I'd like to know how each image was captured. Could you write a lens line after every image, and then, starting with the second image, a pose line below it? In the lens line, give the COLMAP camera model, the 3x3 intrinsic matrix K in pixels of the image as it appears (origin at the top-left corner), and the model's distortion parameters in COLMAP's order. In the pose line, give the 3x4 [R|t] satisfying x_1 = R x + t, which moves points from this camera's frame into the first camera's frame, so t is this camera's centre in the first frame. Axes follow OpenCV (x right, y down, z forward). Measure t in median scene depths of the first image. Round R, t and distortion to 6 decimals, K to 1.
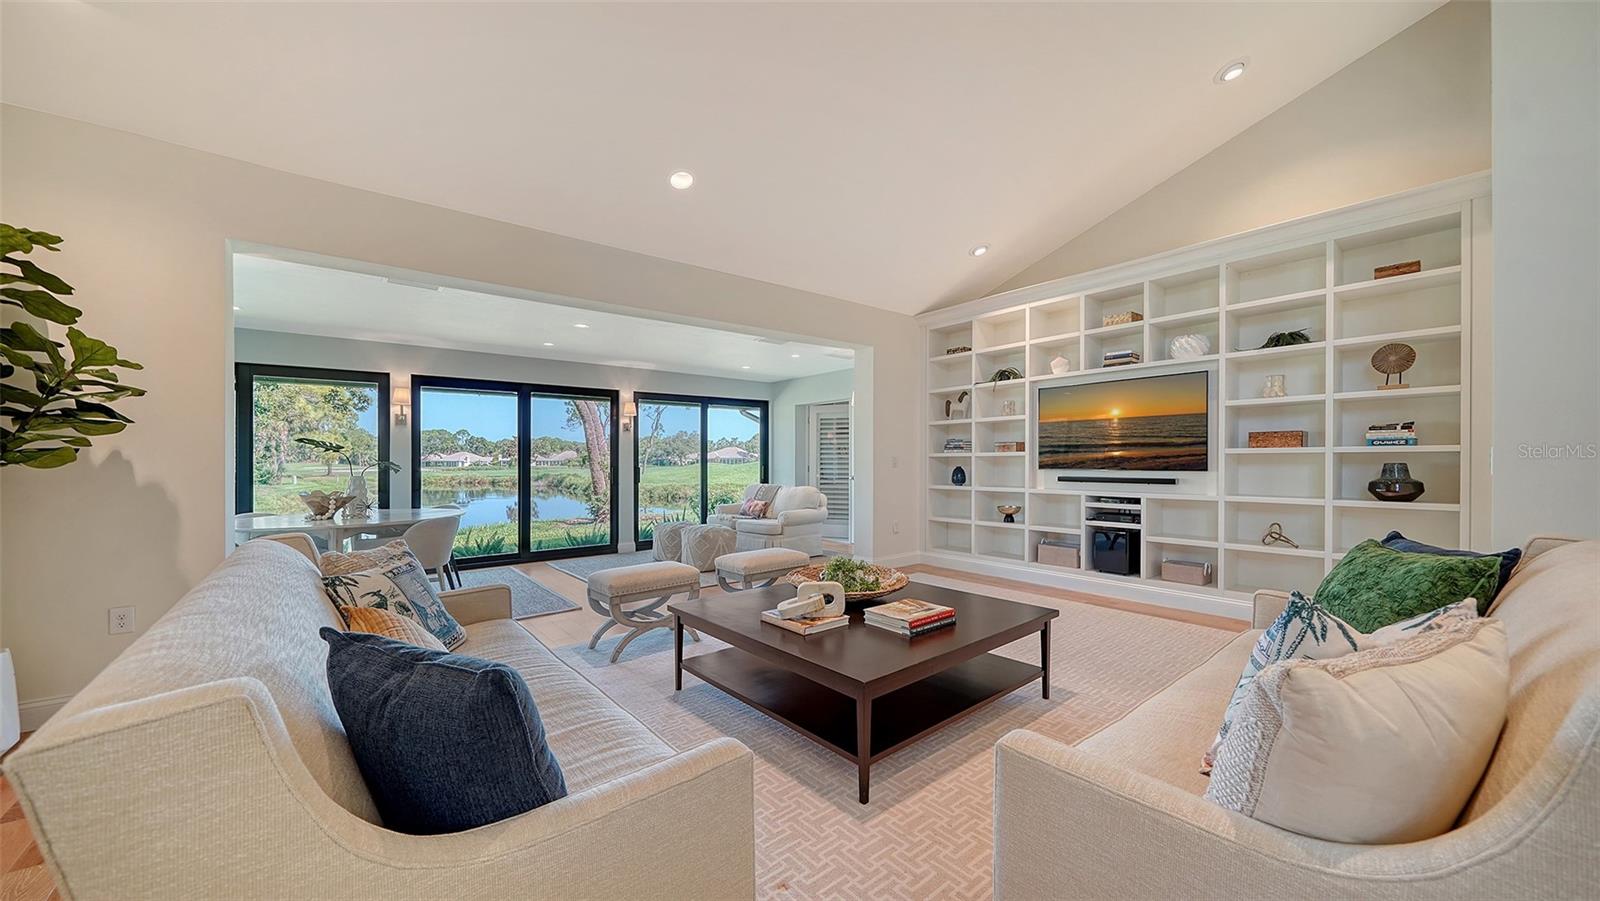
lens RADIAL K [[566.6, 0, 807.5], [0, 566.6, 459.7], [0, 0, 1]] dist [-0.013268, -0.000059]
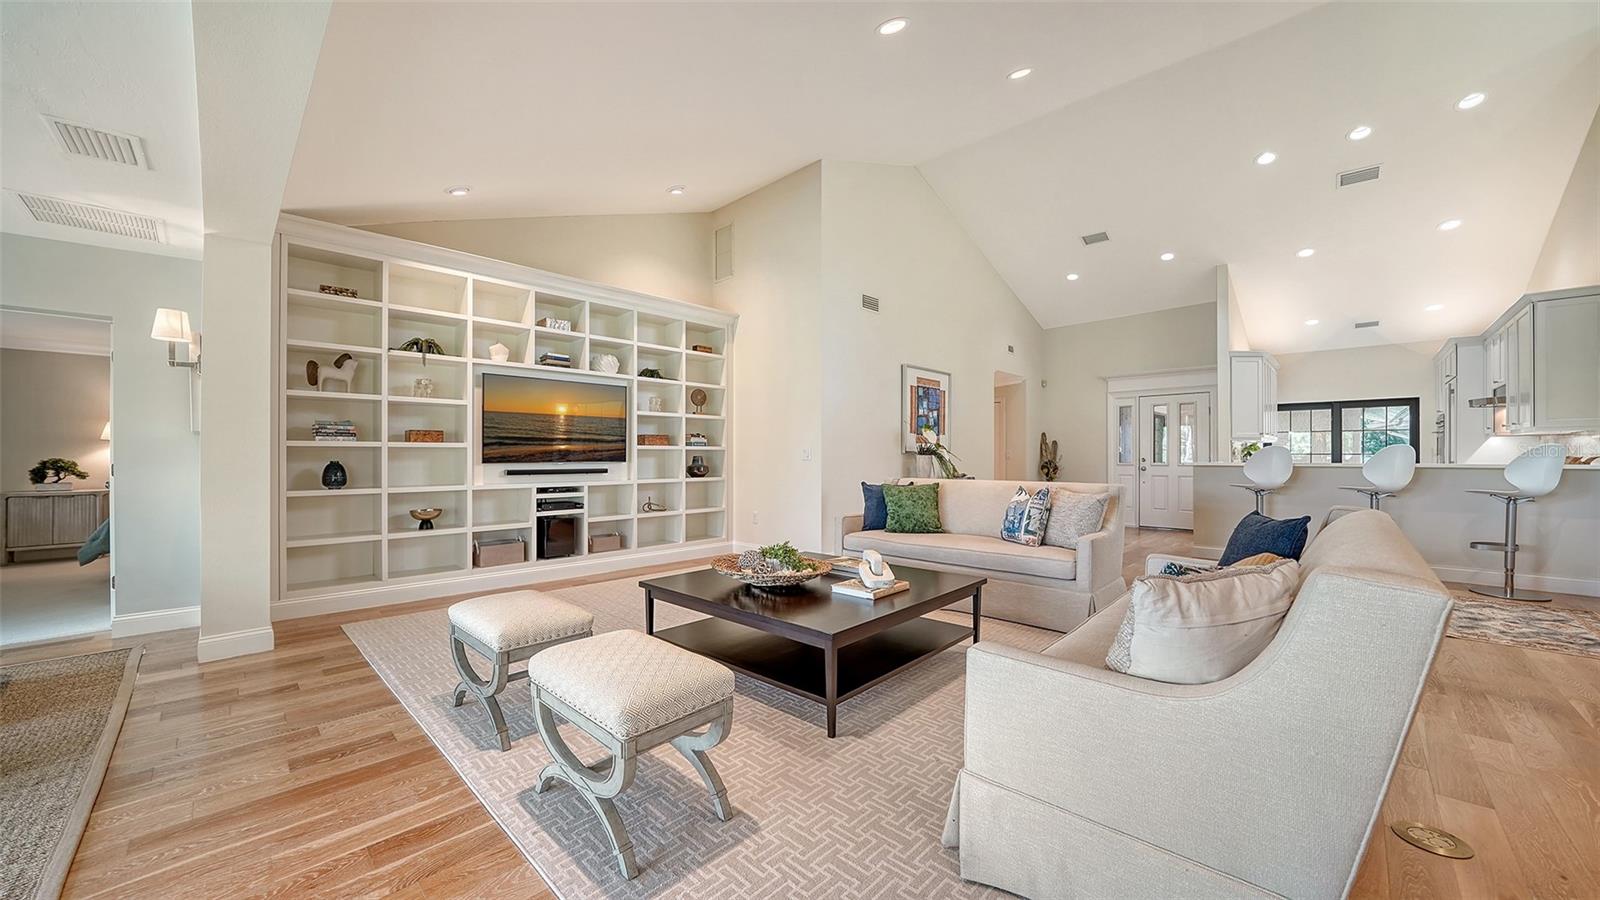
lens RADIAL K [[581.4, 0, 792.6], [0, 581.4, 456.1], [0, 0, 1]] dist [-0.010948, 0.000024]
pose [[-0.100108, 0.009823, 0.994928, -0.597567], [0.002122, 0.999951, -0.009659, 0.017414], [-0.994974, 0.001145, -0.100124, 0.645589]]
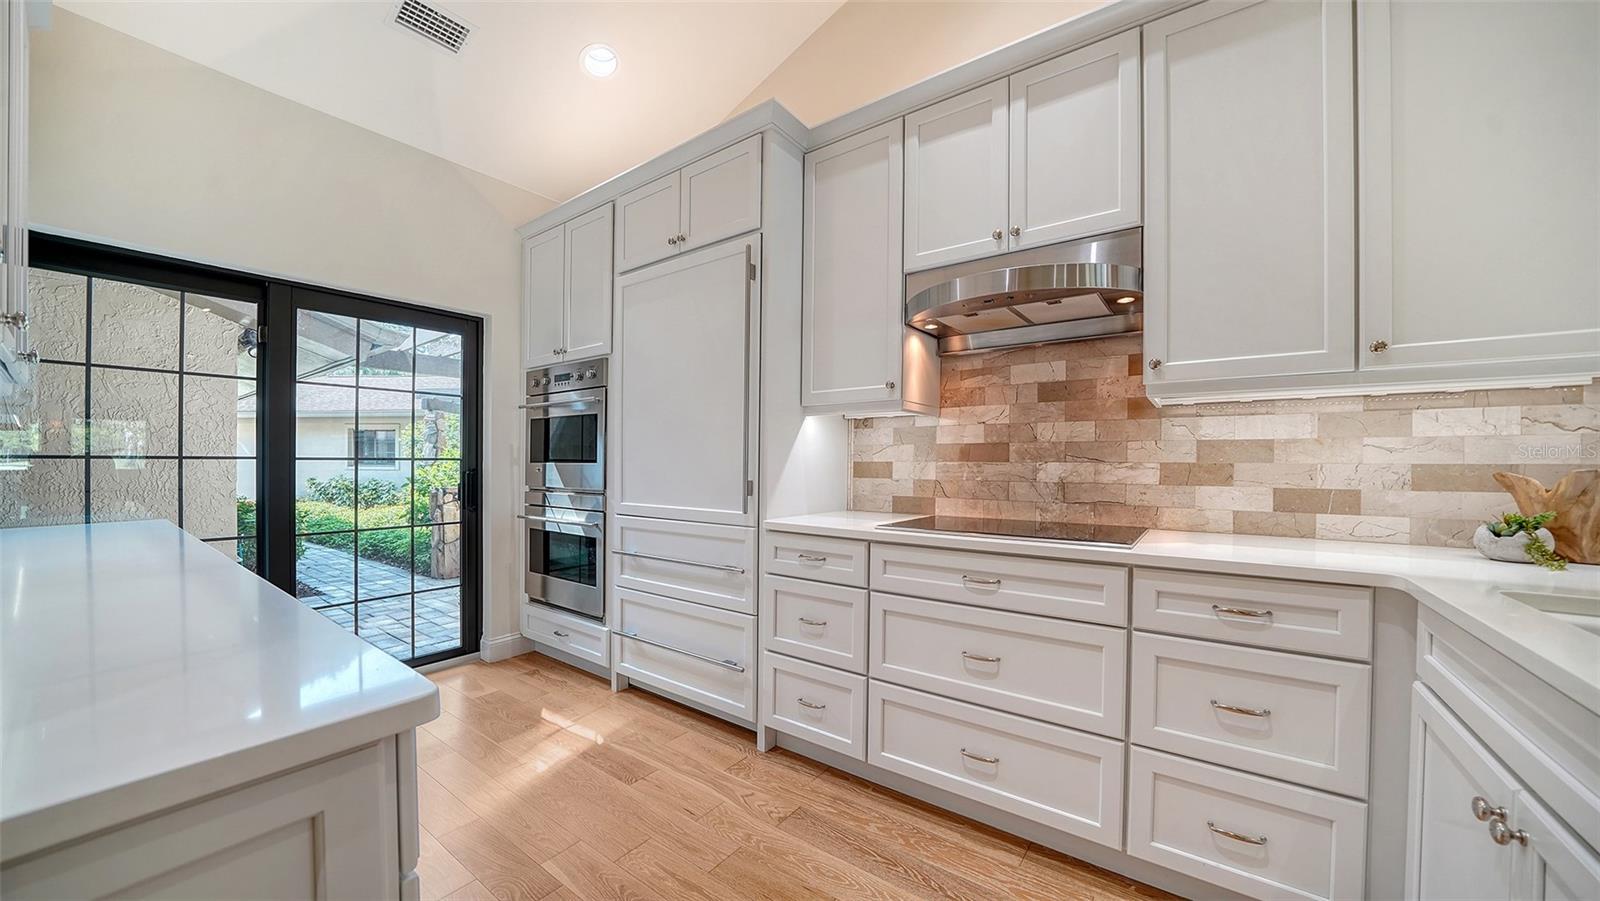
lens RADIAL K [[566.6, 0, 789.3], [0, 566.6, 464.0], [0, 0, 1]] dist [-0.013268, -0.000059]
pose [[-0.973387, 0.005976, -0.229088, 0.641838], [0.004083, 0.999953, 0.008737, 0.001307], [0.229129, 0.007569, -0.973367, -0.575997]]
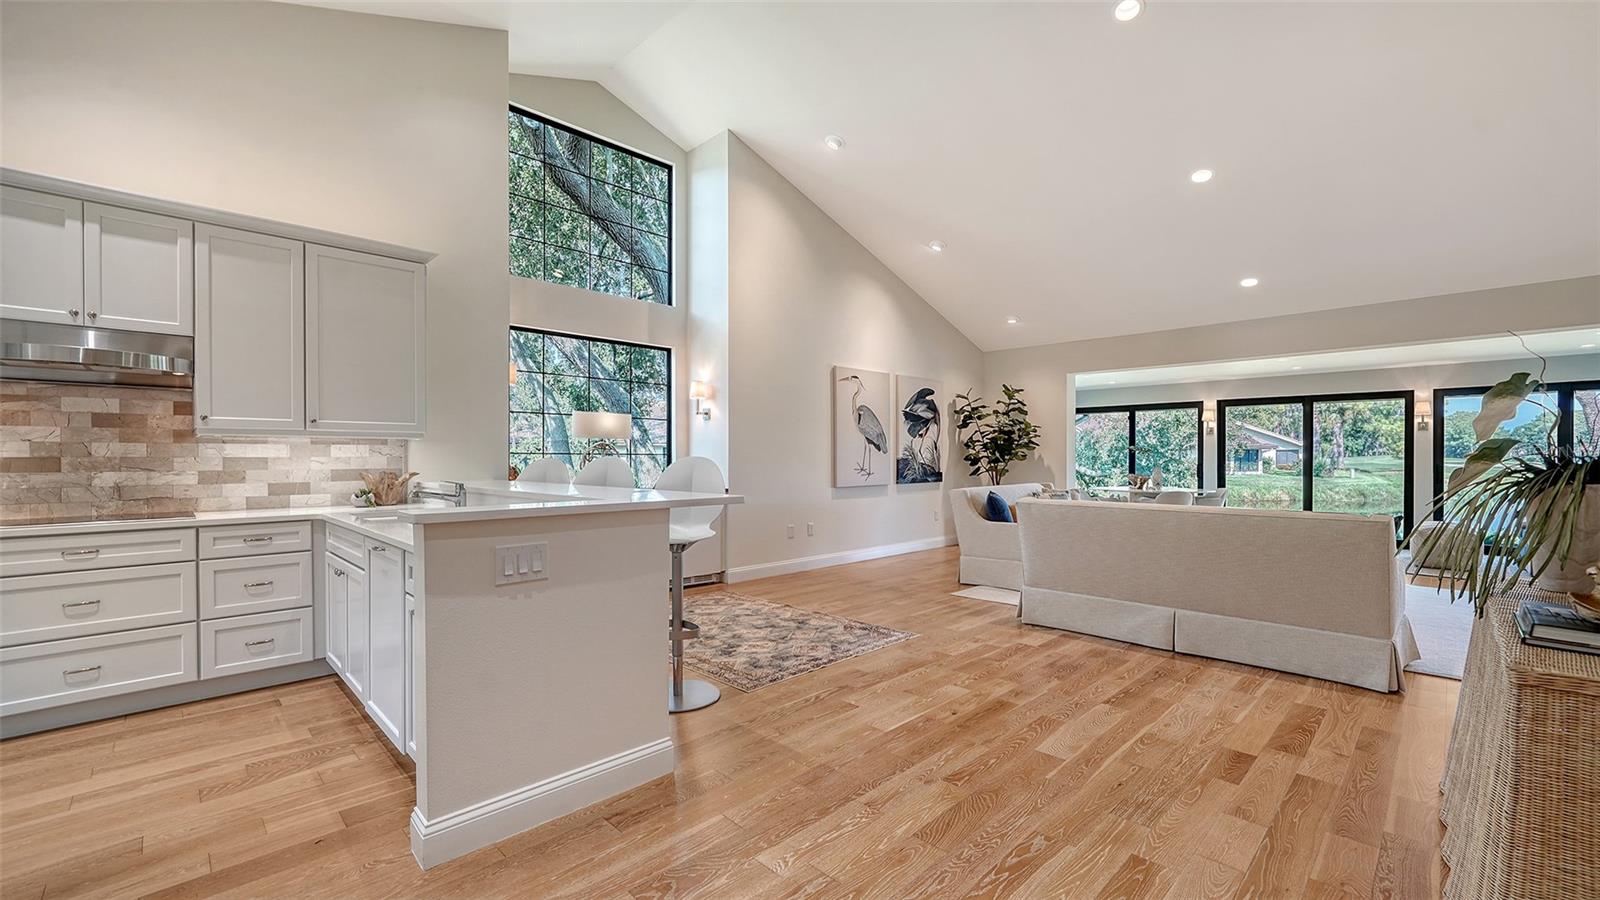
lens RADIAL K [[646.7, 0, 799.0], [0, 646.7, 462.3], [0, 0, 1]] dist [0.000836, 0.000108]
pose [[0.082974, 0.015186, -0.996436, 1.072715], [0.000229, 0.999884, 0.015258, -0.015174], [0.996552, -0.001494, 0.082961, -0.291183]]
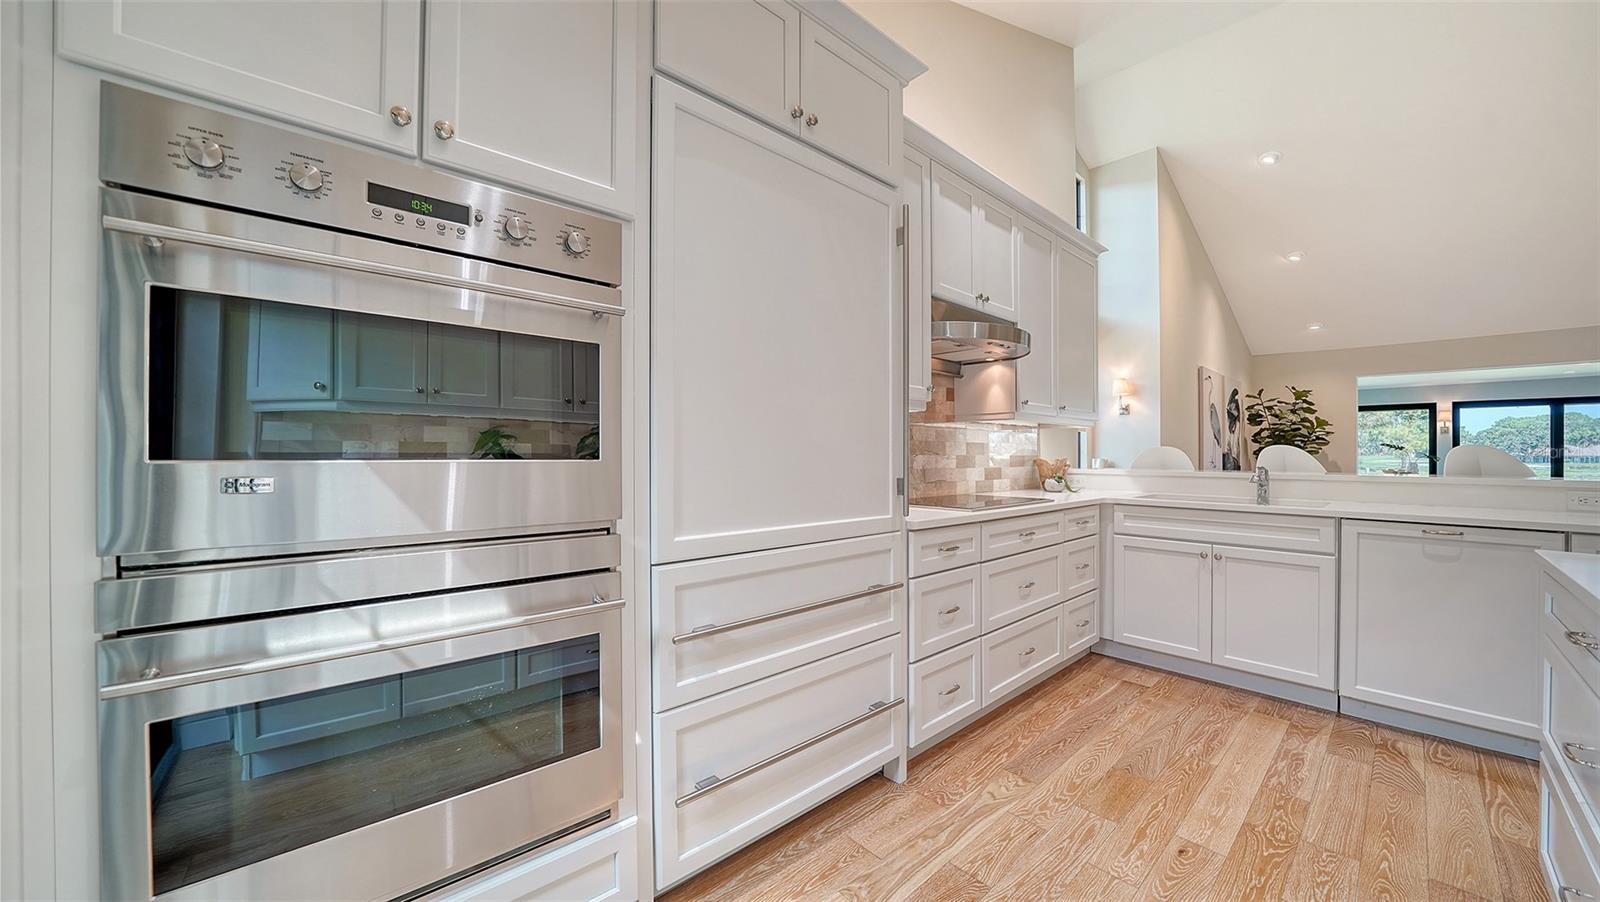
lens RADIAL K [[562.3, 0, 816.0], [0, 562.3, 456.1], [0, 0, 1]] dist [-0.016728, -0.000030]
pose [[0.048565, 0.010101, -0.998769, 0.938565], [-0.005644, 0.999936, 0.009838, 0.000414], [0.998804, 0.005159, 0.048619, -1.078235]]
